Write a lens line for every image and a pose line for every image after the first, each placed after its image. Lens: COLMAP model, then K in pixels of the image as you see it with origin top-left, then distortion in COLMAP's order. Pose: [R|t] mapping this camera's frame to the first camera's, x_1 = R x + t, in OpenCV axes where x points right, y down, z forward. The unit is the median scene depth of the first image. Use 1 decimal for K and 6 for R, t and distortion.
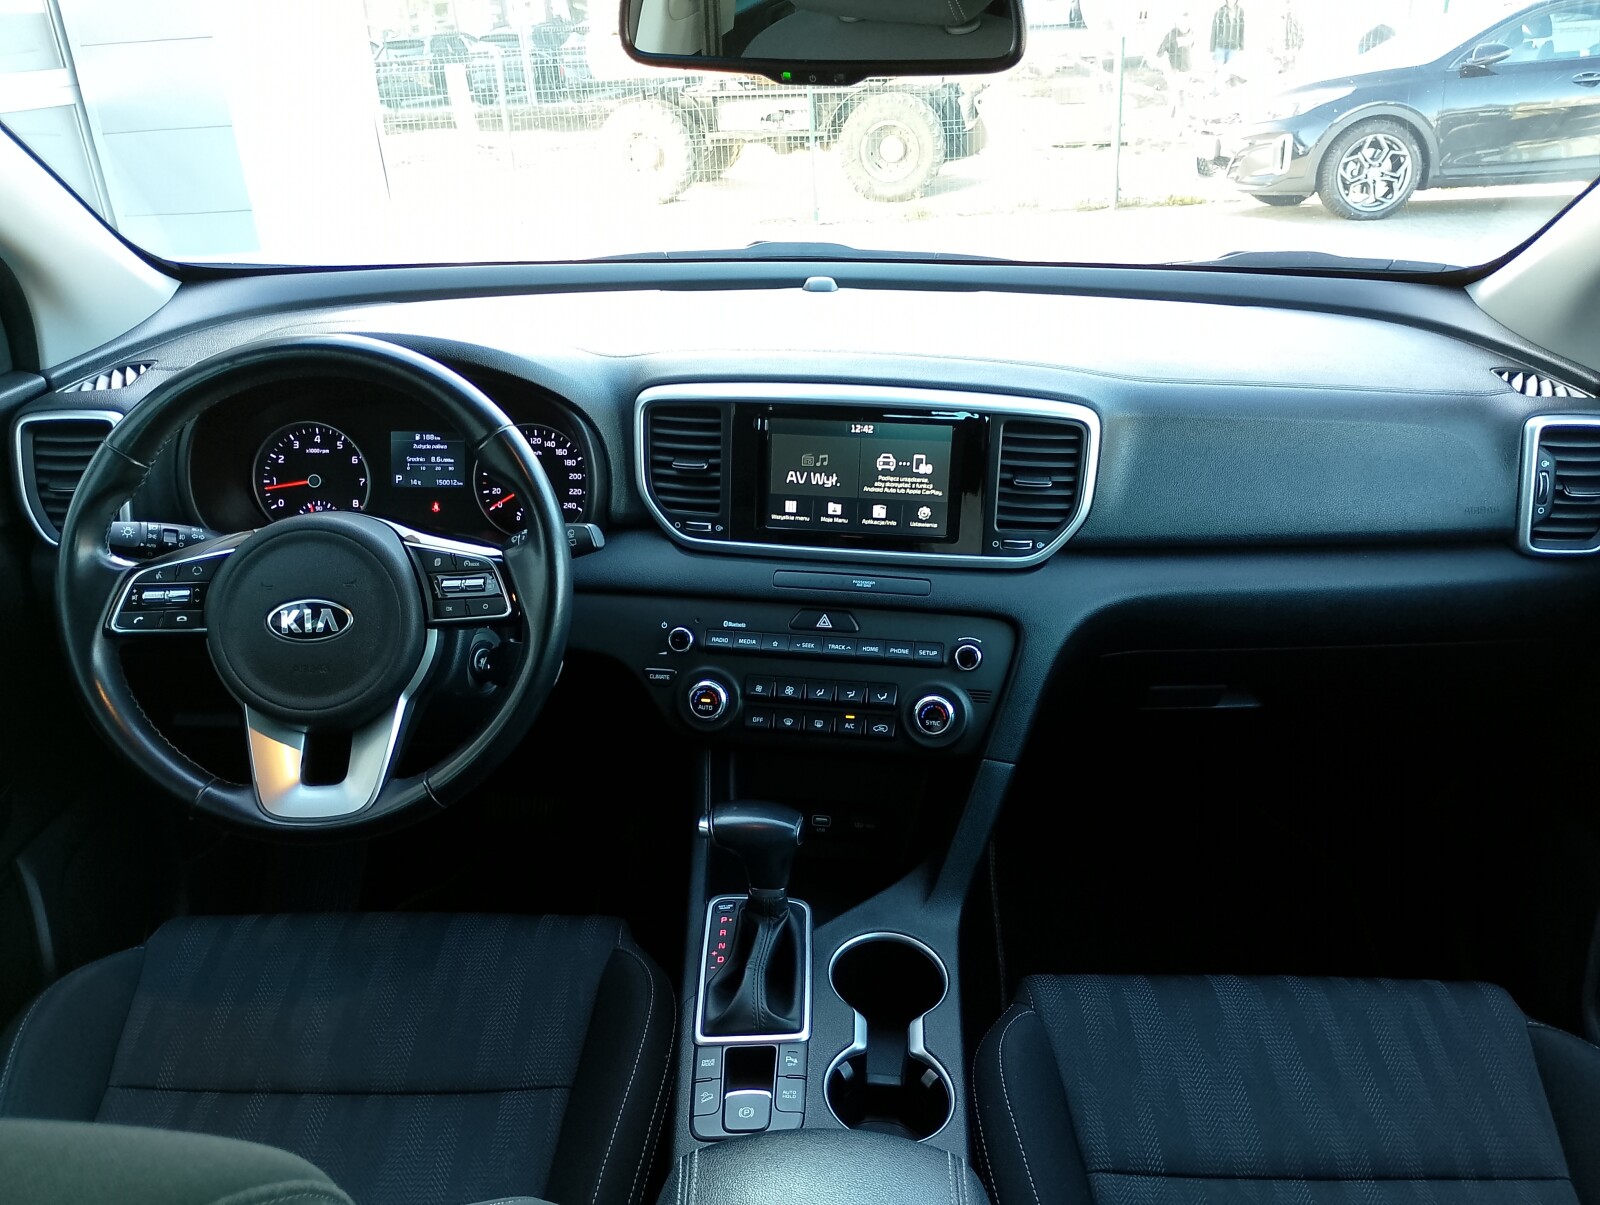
lens RADIAL K [[1282.0, 0, 800.0], [0, 1282.0, 602.5], [0, 0, 1]] dist [0.024432, -0.005852]
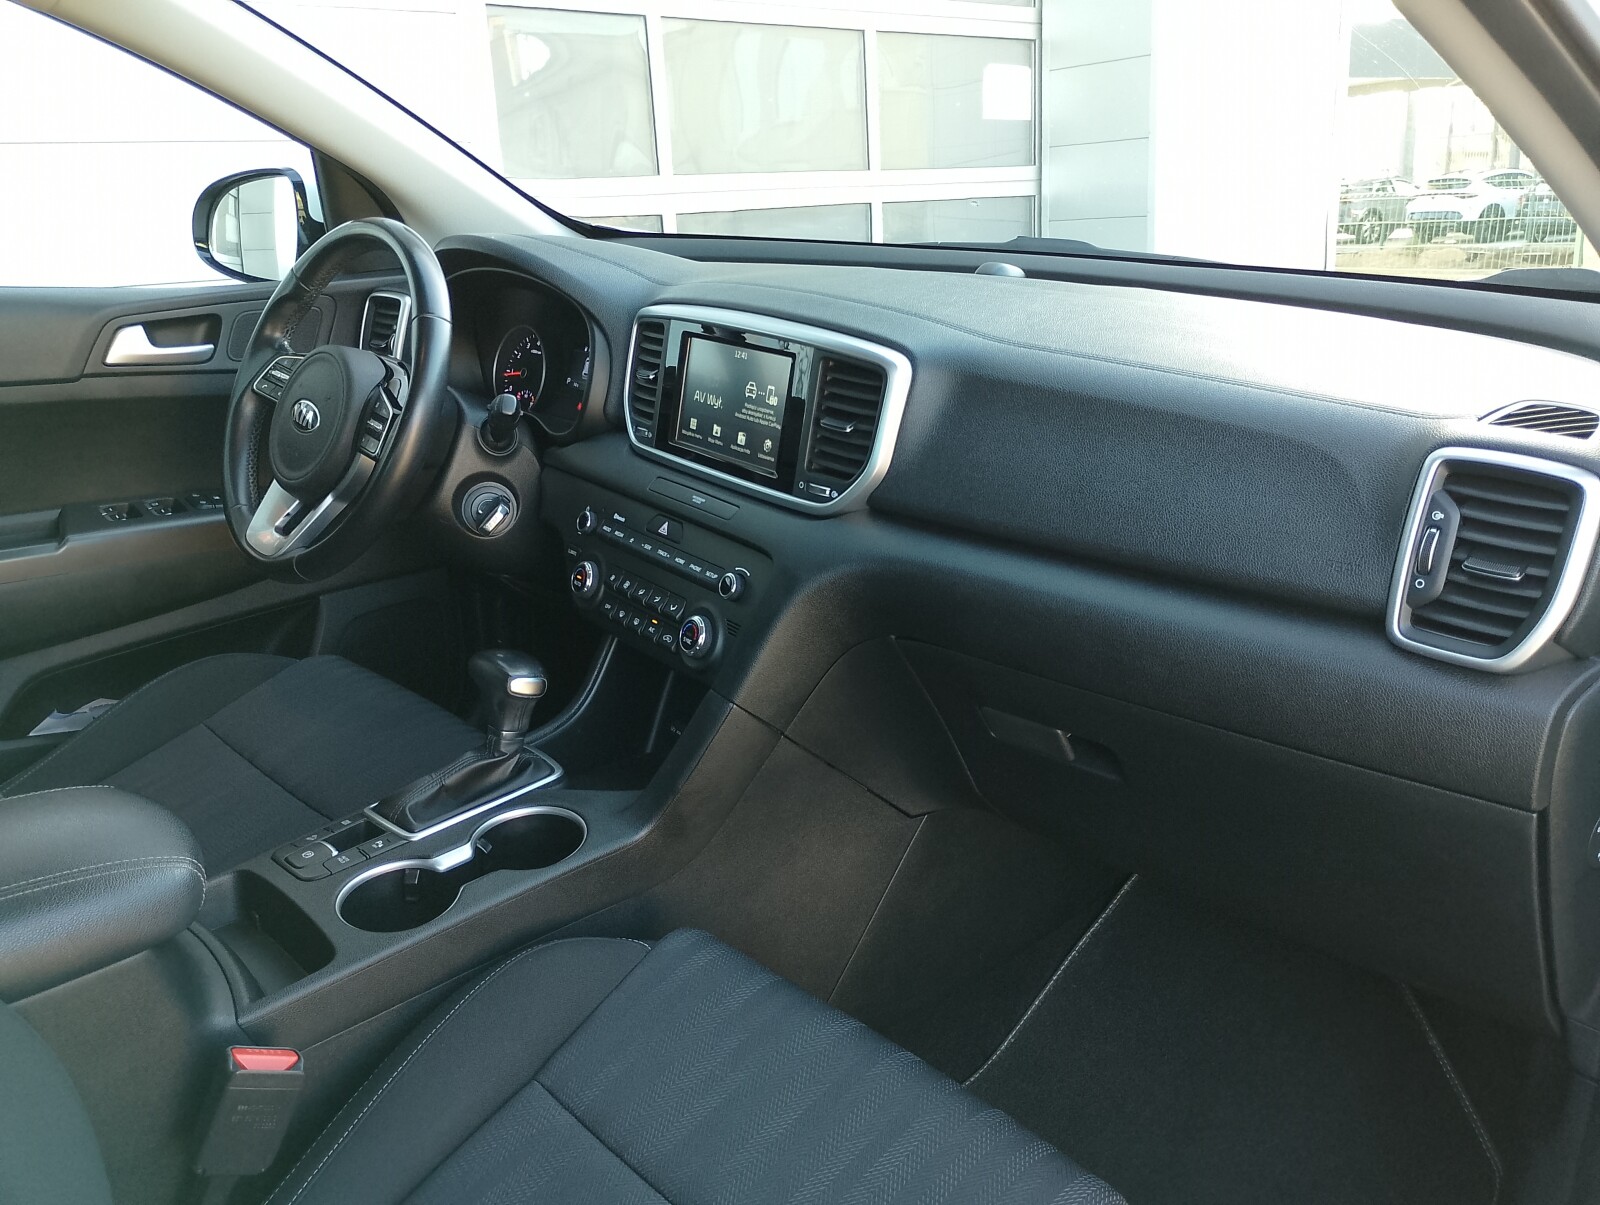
lens RADIAL K [[1282.0, 0, 800.0], [0, 1282.0, 602.5], [0, 0, 1]] dist [0.024432, -0.005852]
pose [[0.707563, 0.230422, -0.668027, 0.805082], [-0.288389, 0.957194, 0.024708, 0.014947], [0.645125, 0.175169, 0.743726, 0.298916]]
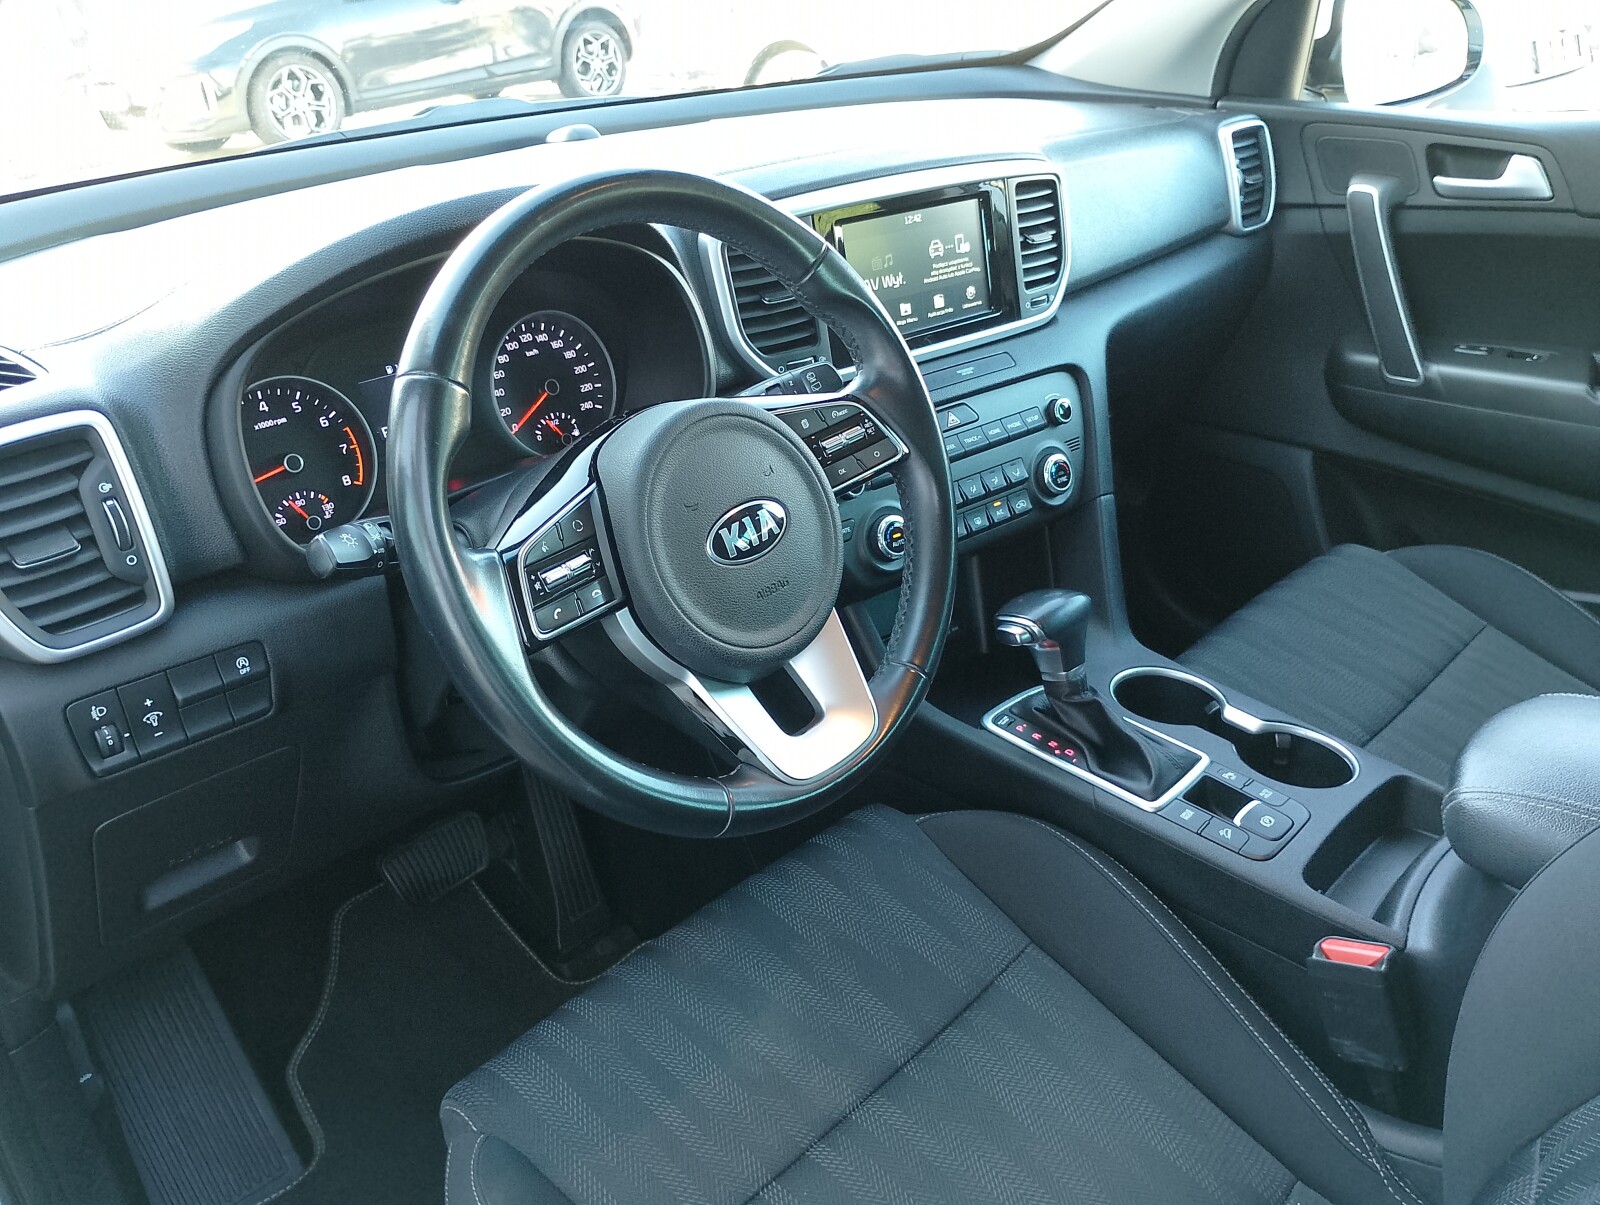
lens RADIAL K [[1306.5, 0, 769.3], [0, 1306.5, 600.3], [0, 0, 1]] dist [0.054344, -0.123039]
pose [[0.693308, -0.349696, 0.630109, -0.744415], [0.334632, 0.930611, 0.148274, -0.050177], [-0.638237, 0.108055, 0.762219, 0.342748]]
